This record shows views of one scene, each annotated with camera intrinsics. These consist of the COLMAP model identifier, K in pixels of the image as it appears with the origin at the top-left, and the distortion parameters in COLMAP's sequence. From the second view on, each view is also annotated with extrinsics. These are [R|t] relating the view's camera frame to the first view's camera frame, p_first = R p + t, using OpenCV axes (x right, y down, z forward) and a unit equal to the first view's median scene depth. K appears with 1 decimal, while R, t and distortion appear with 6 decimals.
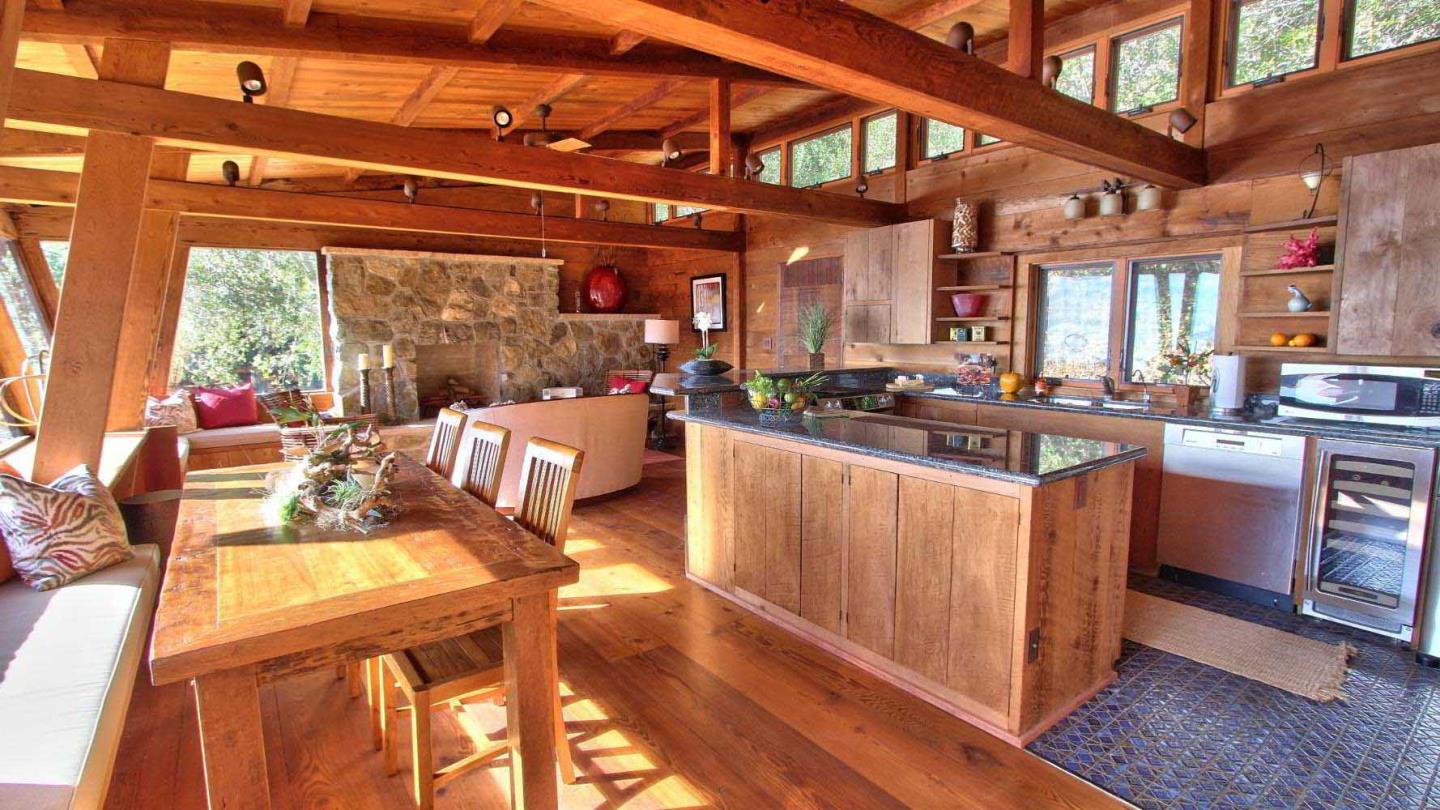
lens RADIAL K [[678.6, 0, 729.9], [0, 678.6, 412.8], [0, 0, 1]] dist [0.000909, 0.000710]
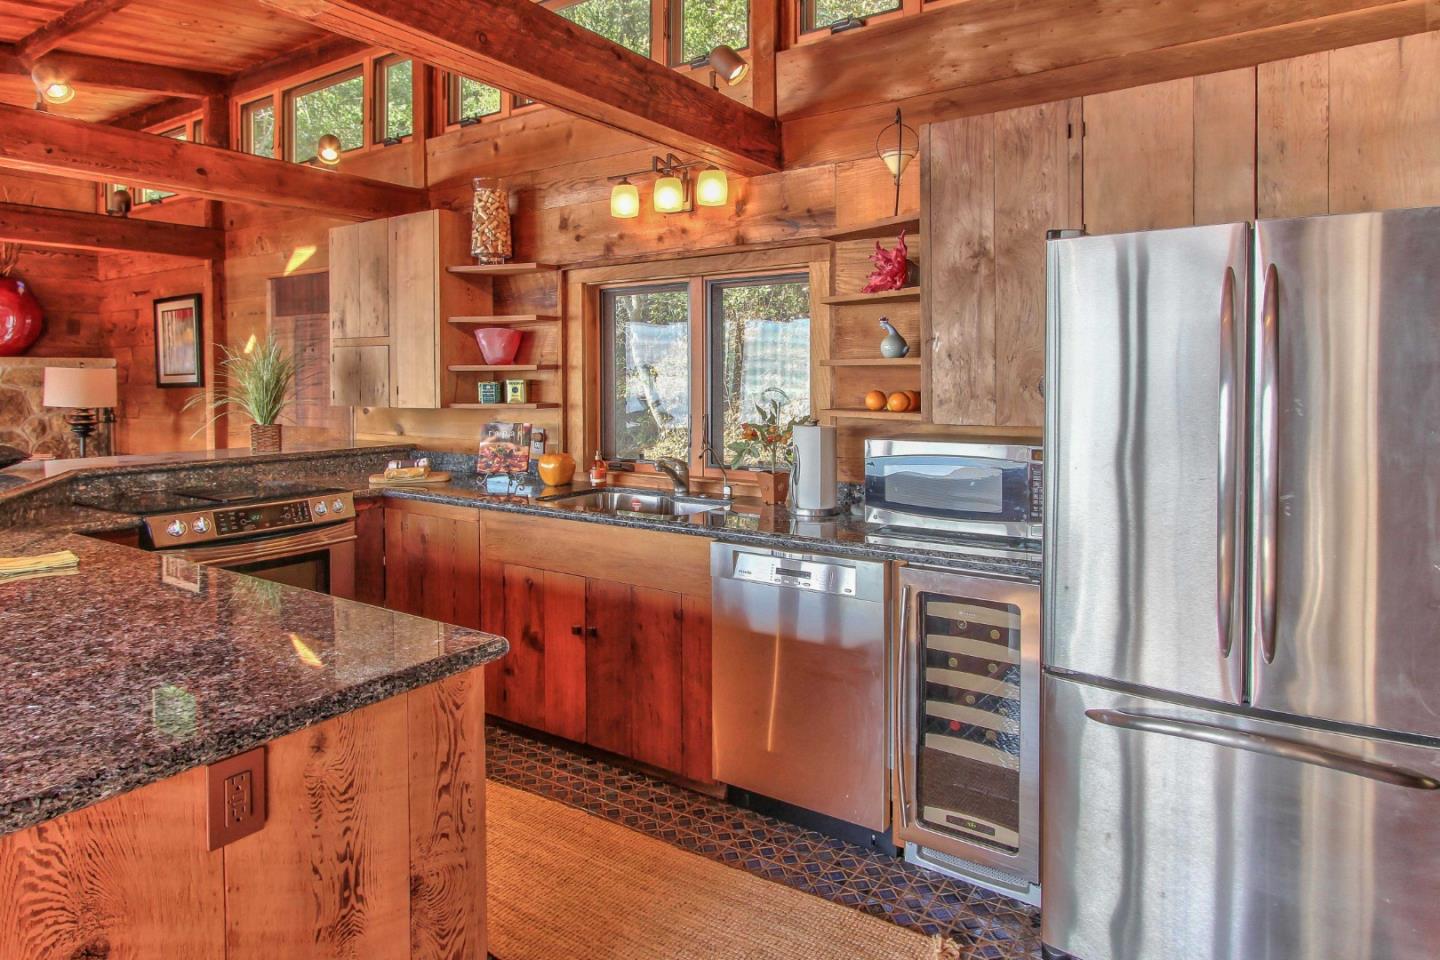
lens RADIAL K [[890.1, 0, 678.6], [0, 890.1, 396.0], [0, 0, 1]] dist [0.028545, 0.002679]
pose [[0.955329, -0.006823, 0.295467, 0.274304], [0.037959, 0.994286, -0.099770, -0.024816], [-0.293098, 0.106529, 0.950129, 0.177310]]
